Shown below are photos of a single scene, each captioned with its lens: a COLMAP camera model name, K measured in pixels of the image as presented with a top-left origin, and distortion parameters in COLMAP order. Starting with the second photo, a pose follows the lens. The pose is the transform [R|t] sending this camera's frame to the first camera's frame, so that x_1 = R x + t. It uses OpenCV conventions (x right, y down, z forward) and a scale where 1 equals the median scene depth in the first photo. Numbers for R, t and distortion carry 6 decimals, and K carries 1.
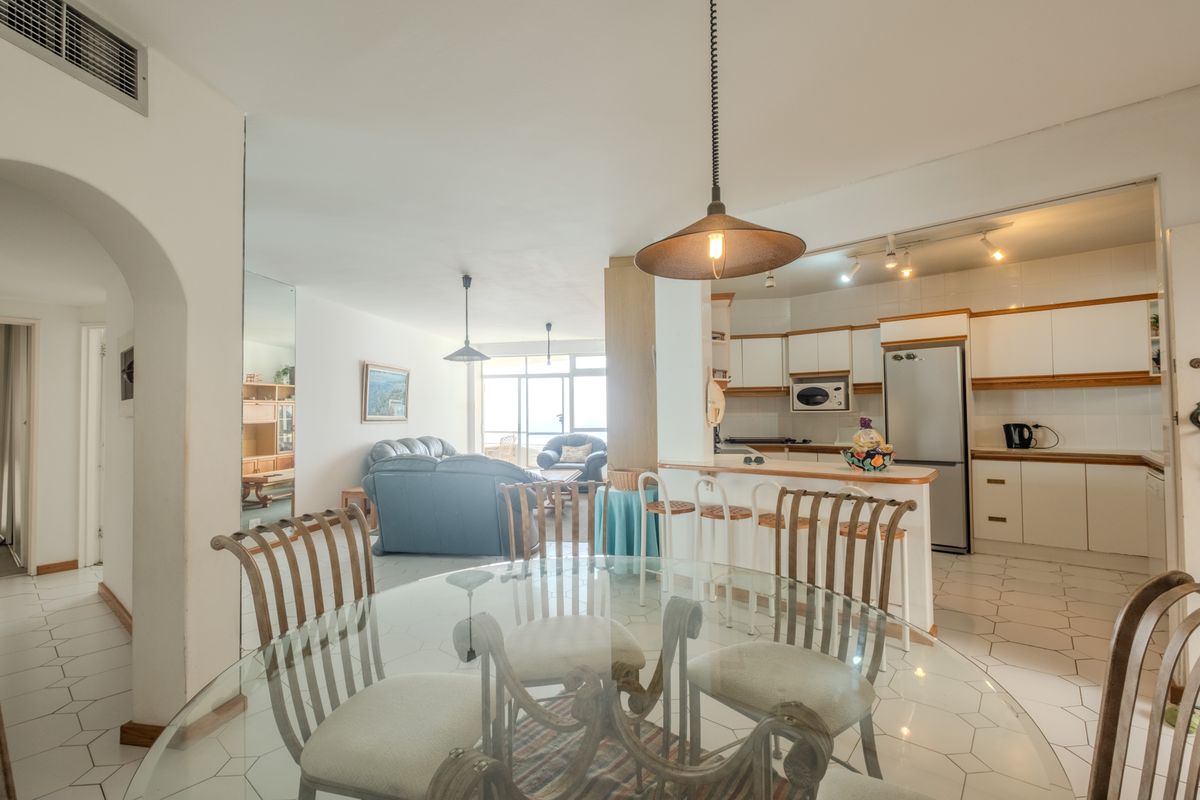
lens RADIAL K [[519.8, 0, 600.0], [0, 519.8, 400.0], [0, 0, 1]] dist [-0.000003, 0.000058]
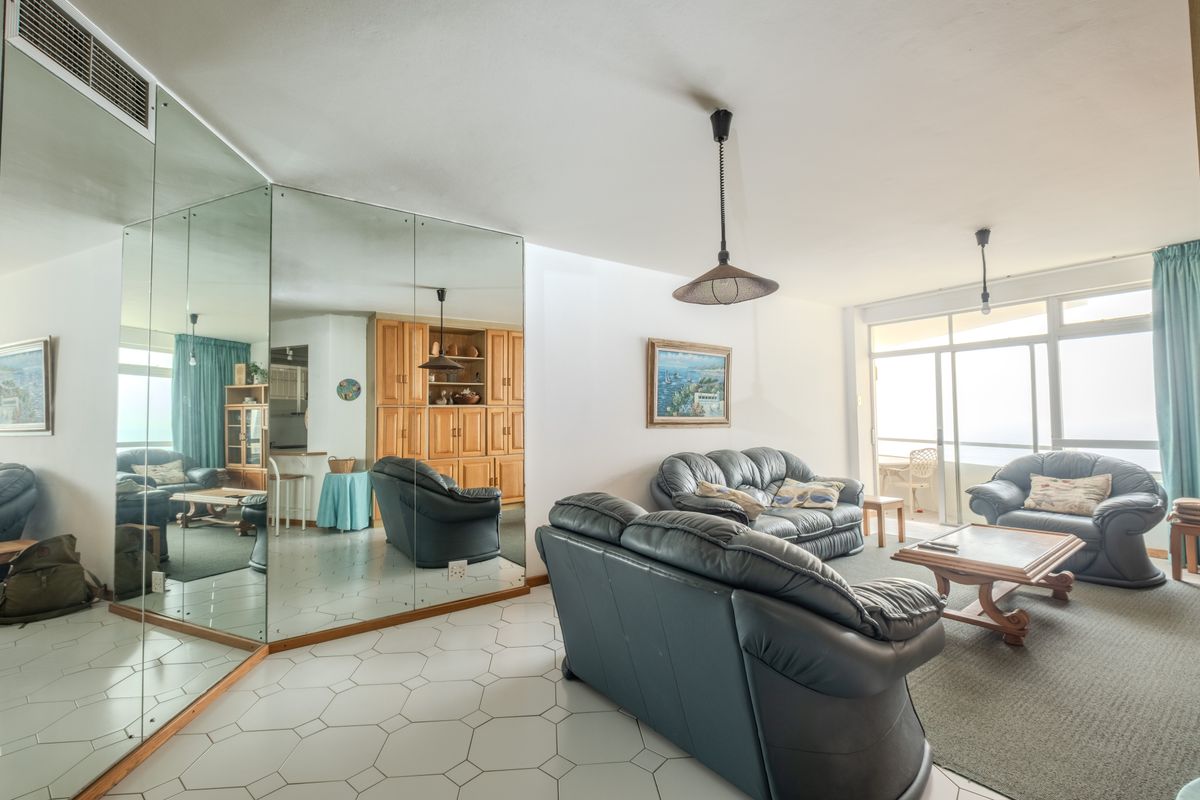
lens RADIAL K [[519.8, 0, 600.0], [0, 519.8, 400.0], [0, 0, 1]] dist [-0.000003, 0.000058]
pose [[0.706110, -0.024054, -0.707694, -0.009046], [0.024839, 0.999649, -0.009194, 0.009244], [0.707666, -0.011086, 0.706460, 0.353771]]
